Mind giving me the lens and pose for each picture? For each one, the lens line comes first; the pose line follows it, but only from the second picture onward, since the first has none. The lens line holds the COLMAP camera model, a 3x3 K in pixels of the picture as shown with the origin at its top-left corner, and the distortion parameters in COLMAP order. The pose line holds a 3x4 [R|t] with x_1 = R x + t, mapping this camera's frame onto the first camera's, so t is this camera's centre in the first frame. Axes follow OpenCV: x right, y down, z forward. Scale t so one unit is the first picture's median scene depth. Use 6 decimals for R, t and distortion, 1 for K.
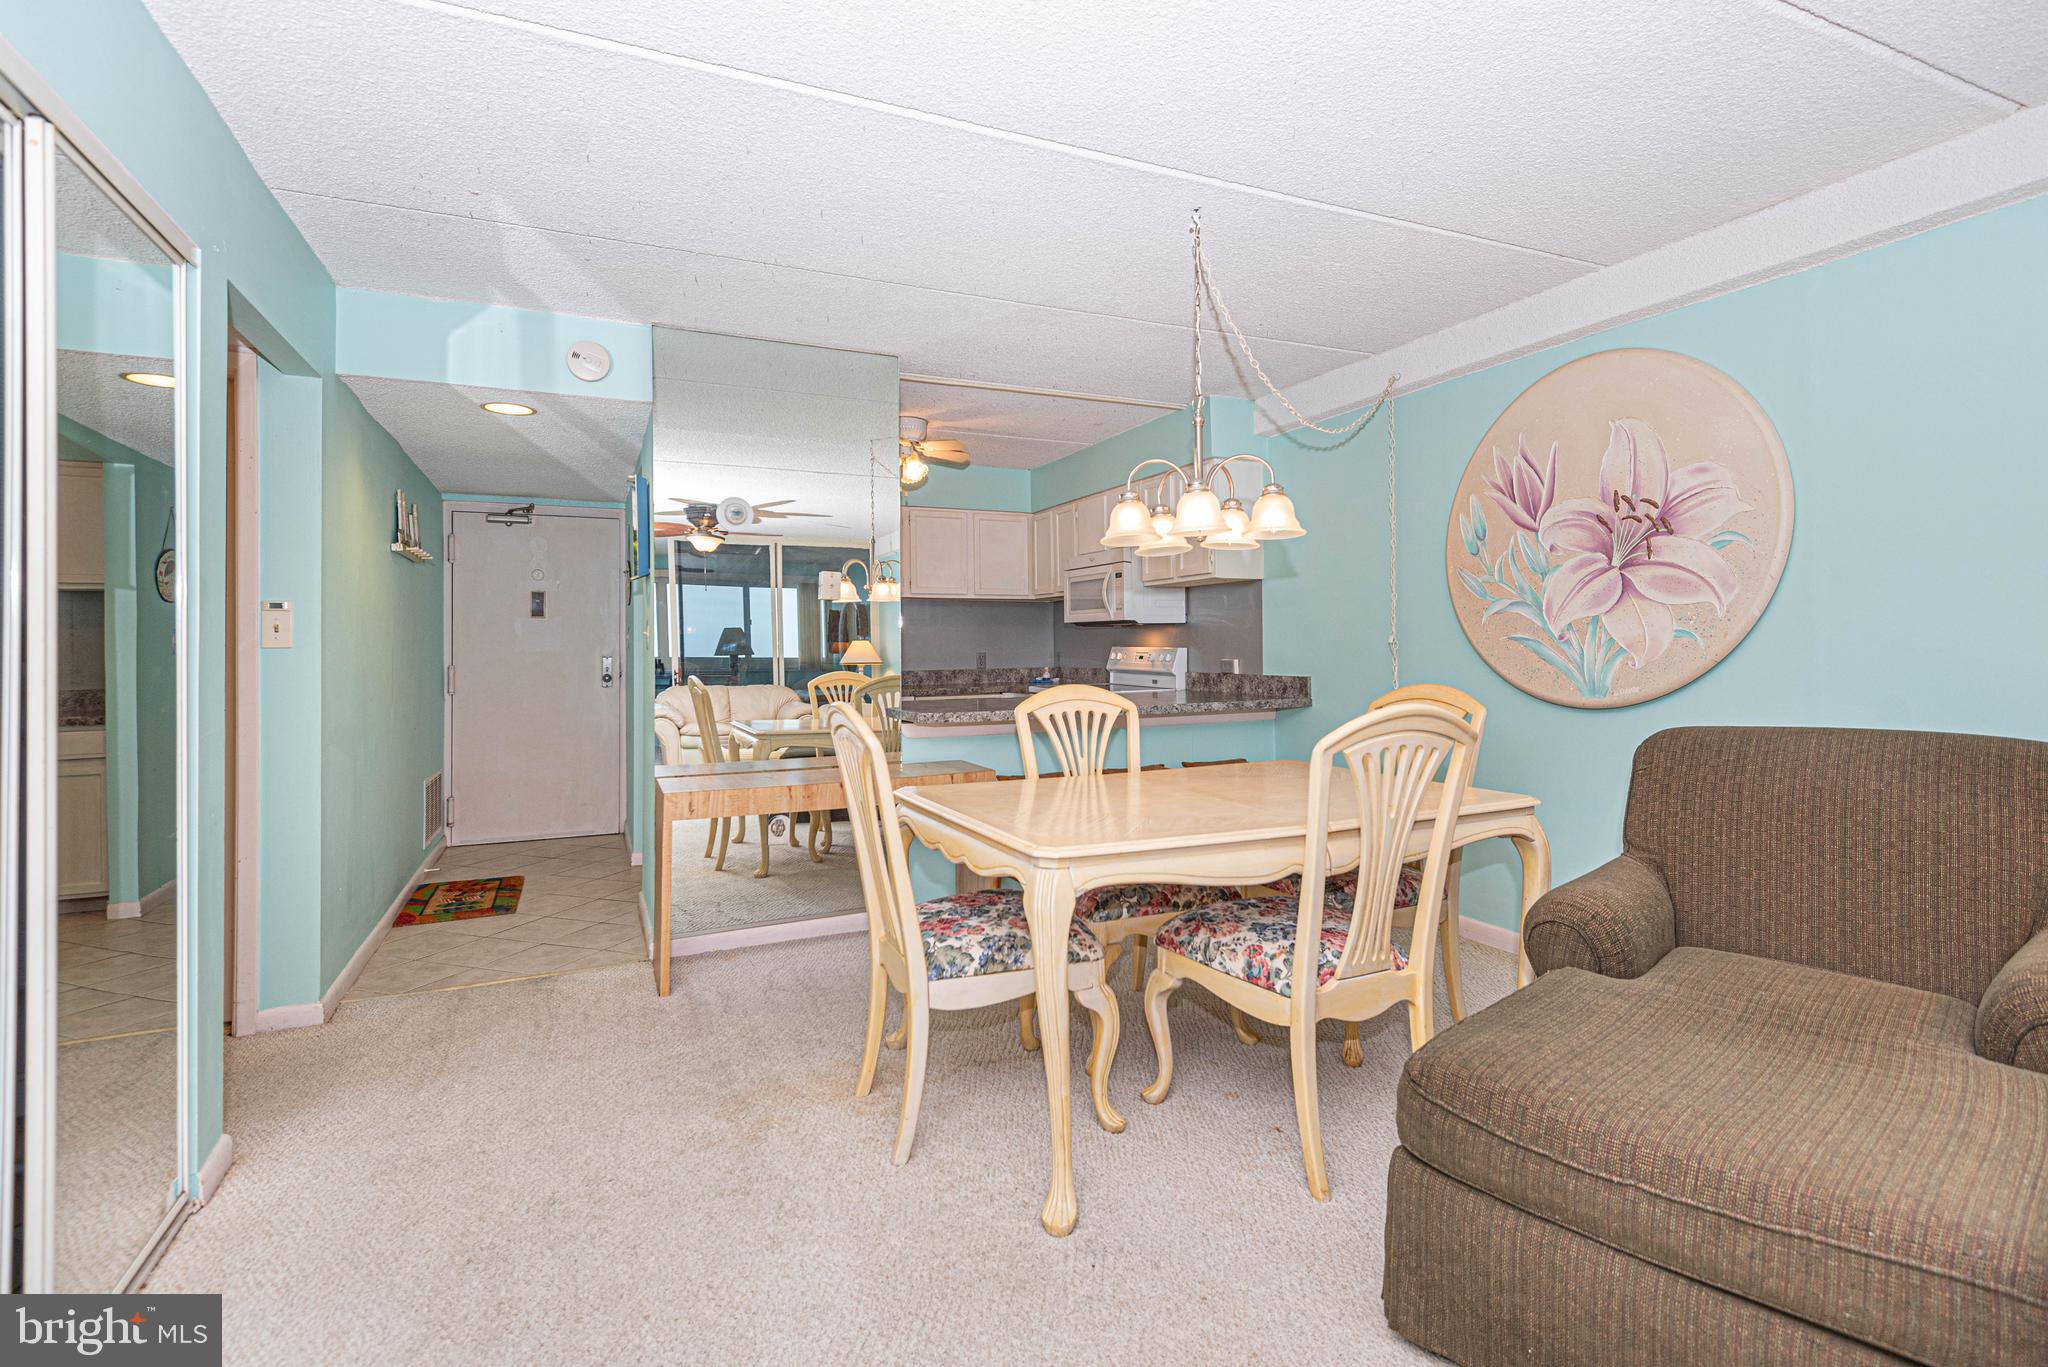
lens RADIAL K [[954.2, 0, 987.7], [0, 954.2, 639.1], [0, 0, 1]] dist [0.014868, -0.009157]
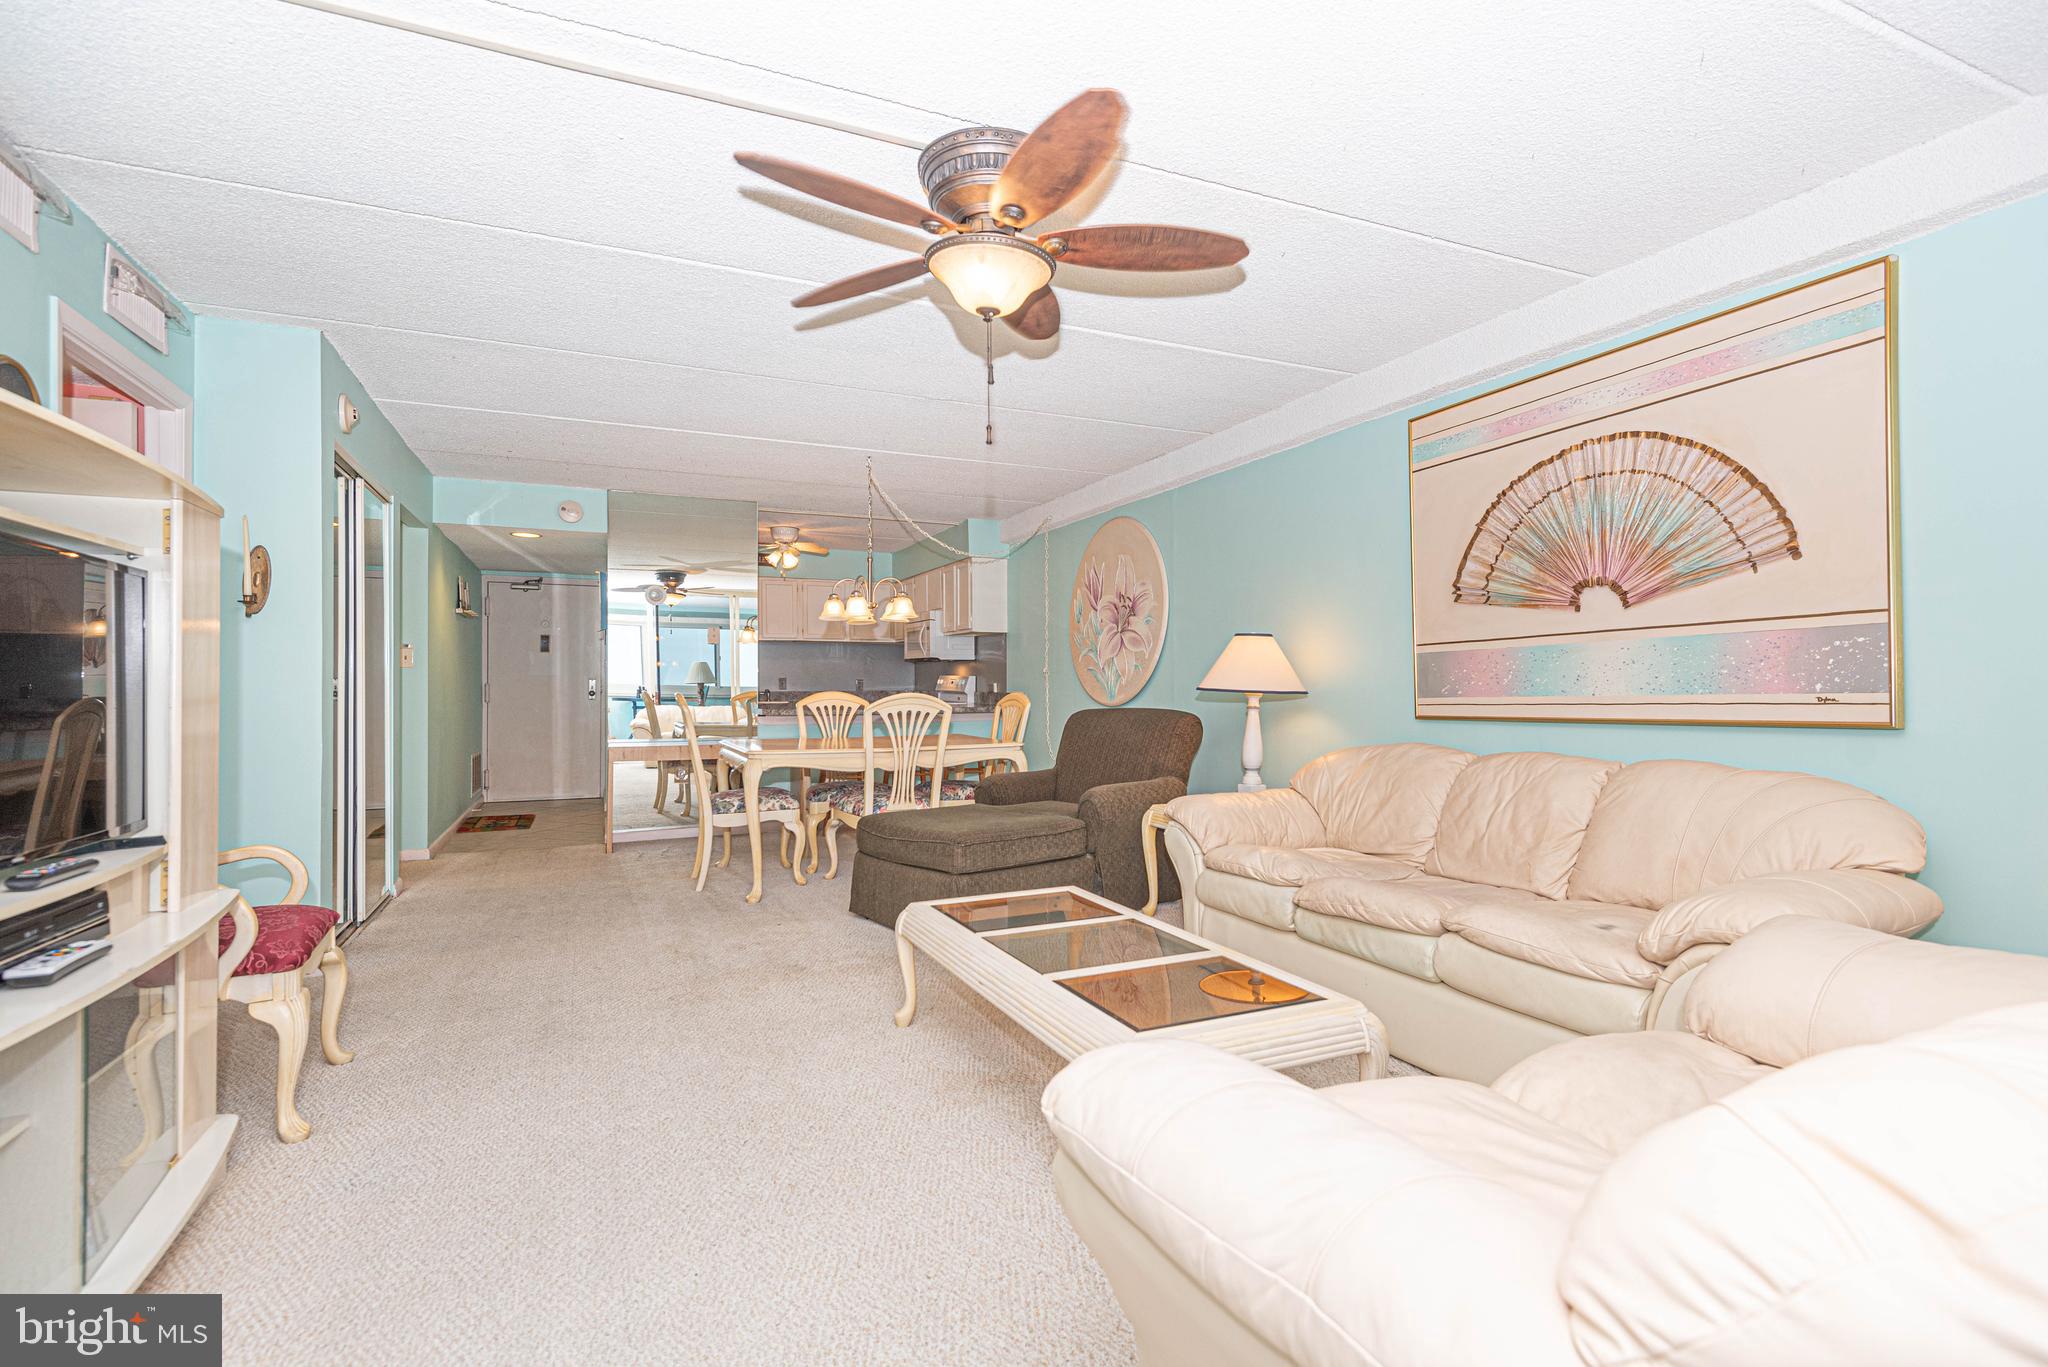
lens RADIAL K [[954.2, 0, 1036.7], [0, 954.2, 687.3], [0, 0, 1]] dist [0.014868, -0.009157]
pose [[0.999551, 0.007940, 0.028907, 0.364083], [-0.008278, 0.999899, 0.011582, 0.011831], [-0.028812, -0.011816, 0.999515, -0.739835]]
